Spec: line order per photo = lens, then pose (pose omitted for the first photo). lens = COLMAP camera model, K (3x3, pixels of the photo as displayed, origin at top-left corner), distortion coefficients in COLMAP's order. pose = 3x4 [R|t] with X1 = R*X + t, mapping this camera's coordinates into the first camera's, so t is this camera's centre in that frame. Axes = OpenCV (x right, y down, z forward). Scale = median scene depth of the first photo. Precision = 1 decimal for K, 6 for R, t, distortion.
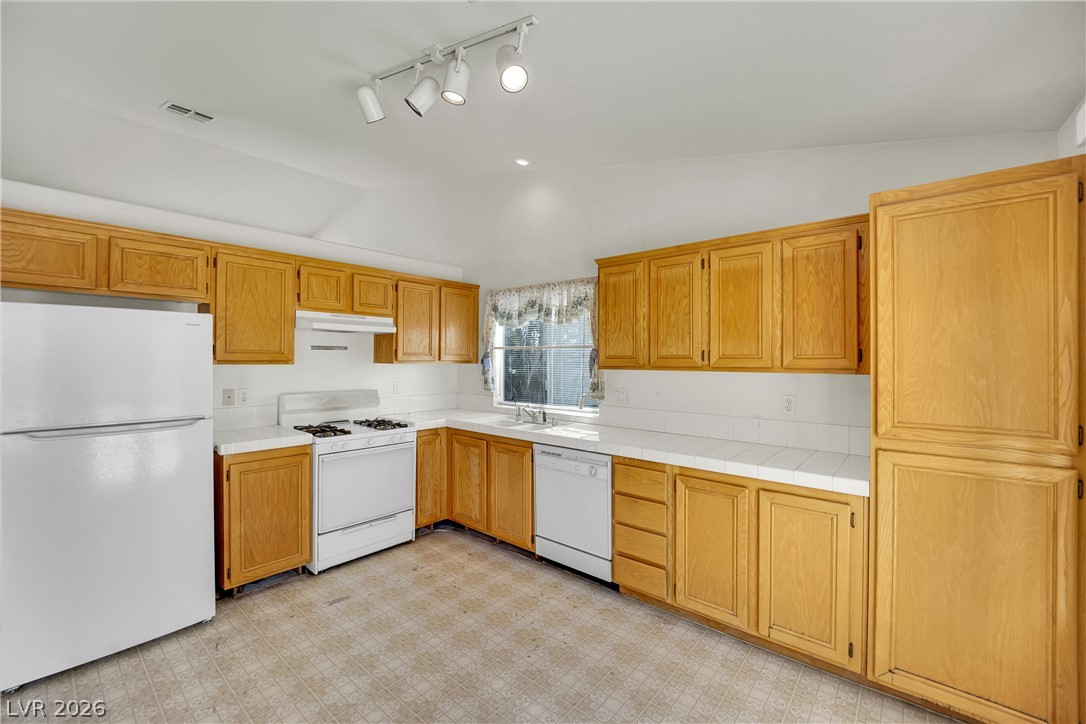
lens RADIAL K [[448.6, 0, 538.2], [0, 448.6, 355.6], [0, 0, 1]] dist [-0.017738, 0.000273]
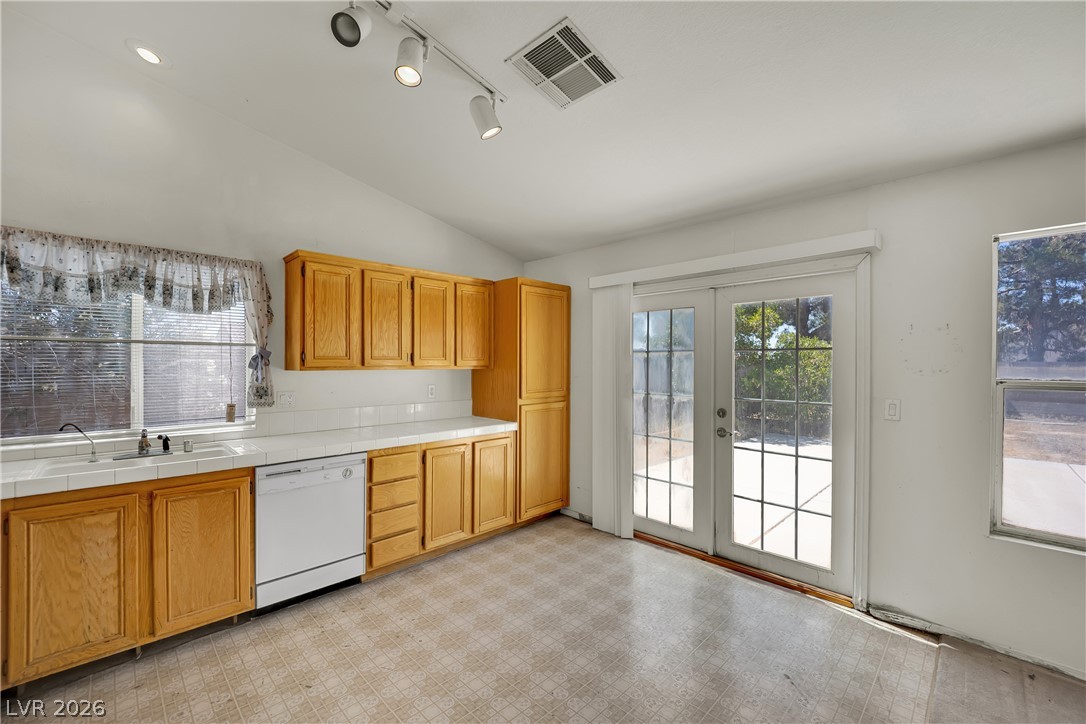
lens RADIAL K [[448.6, 0, 541.9], [0, 448.6, 356.3], [0, 0, 1]] dist [-0.017738, 0.000273]
pose [[0.070542, 0.007141, 0.997483, -0.756322], [-0.012084, 0.999907, -0.006304, 0.000505], [-0.997436, -0.011609, 0.070622, 0.459487]]
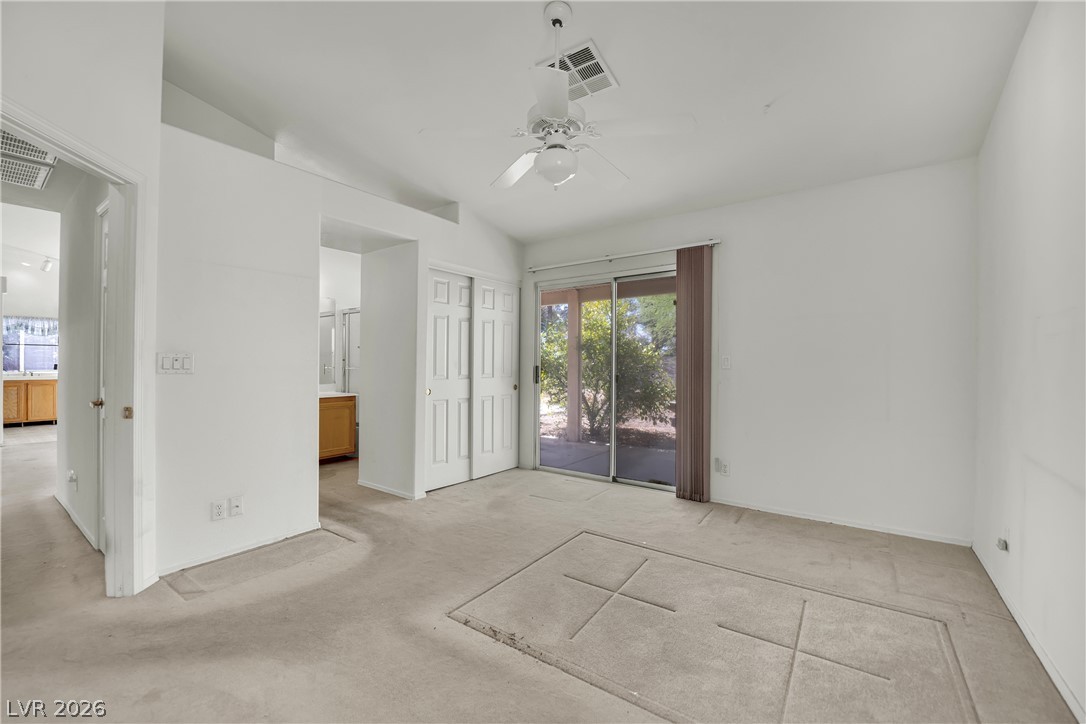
lens RADIAL K [[448.6, 0, 551.4], [0, 448.6, 357.0], [0, 0, 1]] dist [-0.017738, 0.000273]
pose [[-0.096923, 0.010156, 0.995240, -3.056611], [-0.010796, 0.999878, -0.011255, 0.050663], [-0.995233, -0.011835, -0.096802, -1.787248]]
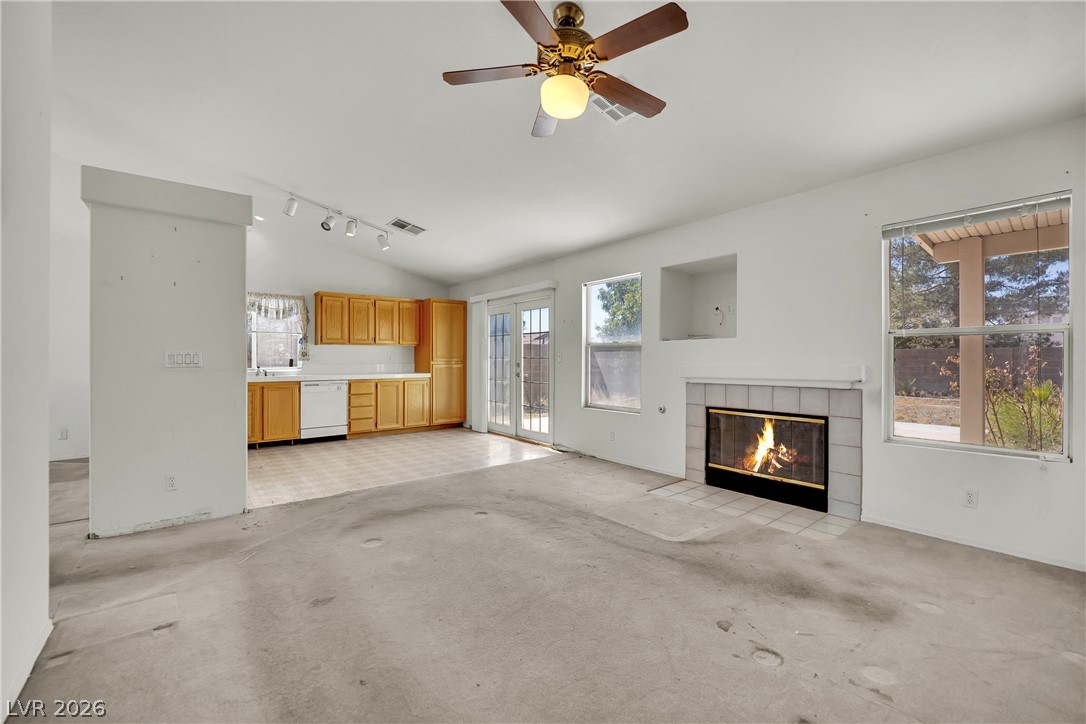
lens RADIAL K [[448.6, 0, 545.7], [0, 448.6, 353.6], [0, 0, 1]] dist [-0.017738, 0.000273]
pose [[0.163745, 0.007928, 0.986471, -1.774250], [-0.008264, 0.999944, -0.006664, 0.079513], [-0.986468, -0.007061, 0.163802, -0.372995]]
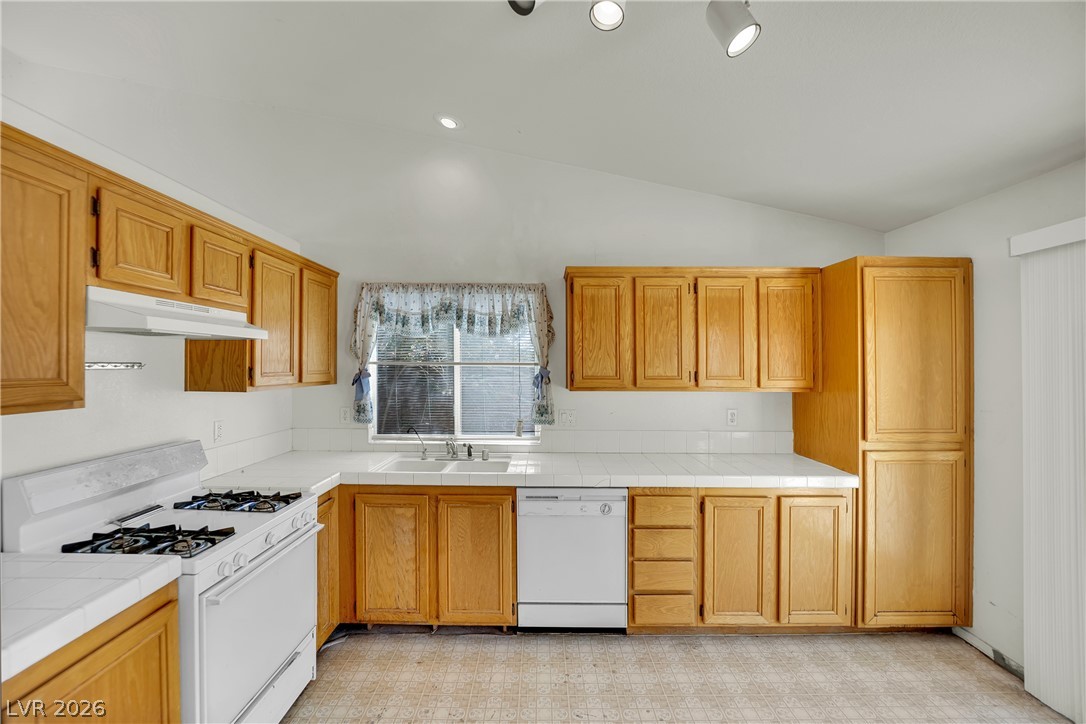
lens RADIAL K [[448.6, 0, 535.9], [0, 448.6, 358.0], [0, 0, 1]] dist [-0.017738, 0.000273]
pose [[0.757207, 0.008256, 0.653123, -0.508512], [-0.006943, 0.999965, -0.004591, -0.031400], [-0.653138, -0.001058, 0.757238, 0.385206]]
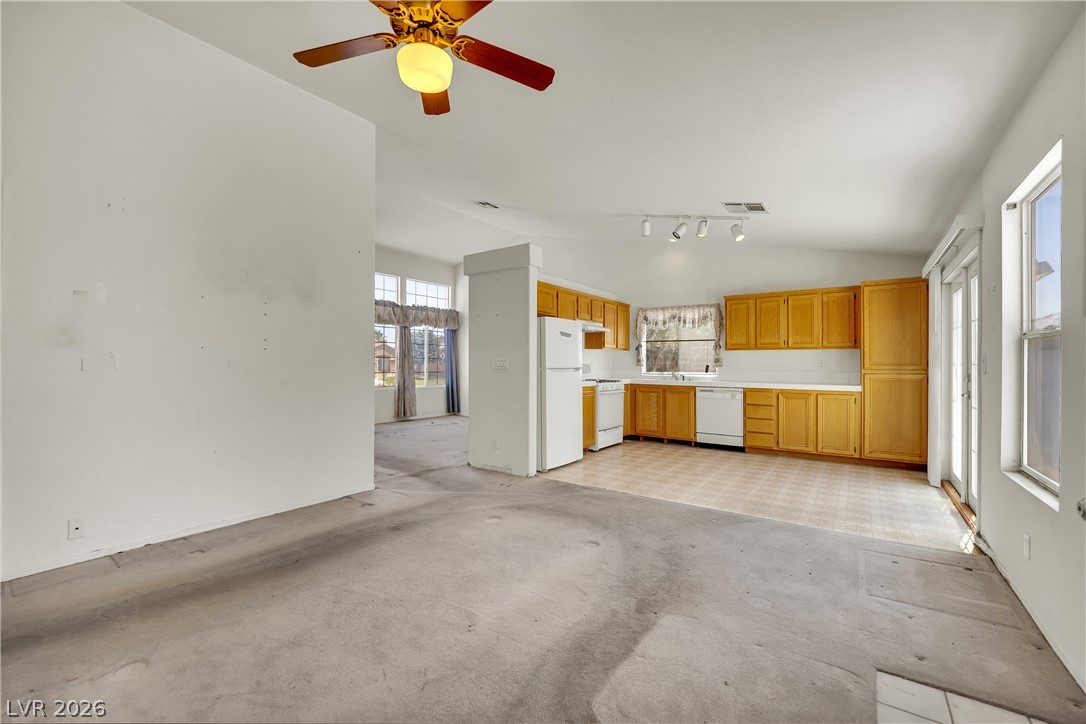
lens RADIAL K [[448.6, 0, 532.9], [0, 448.6, 359.6], [0, 0, 1]] dist [-0.017738, 0.000273]
pose [[0.996277, 0.003411, 0.086140, -0.929472], [-0.003224, 0.999992, -0.002303, 0.081184], [-0.086147, 0.002016, 0.996280, -0.959114]]
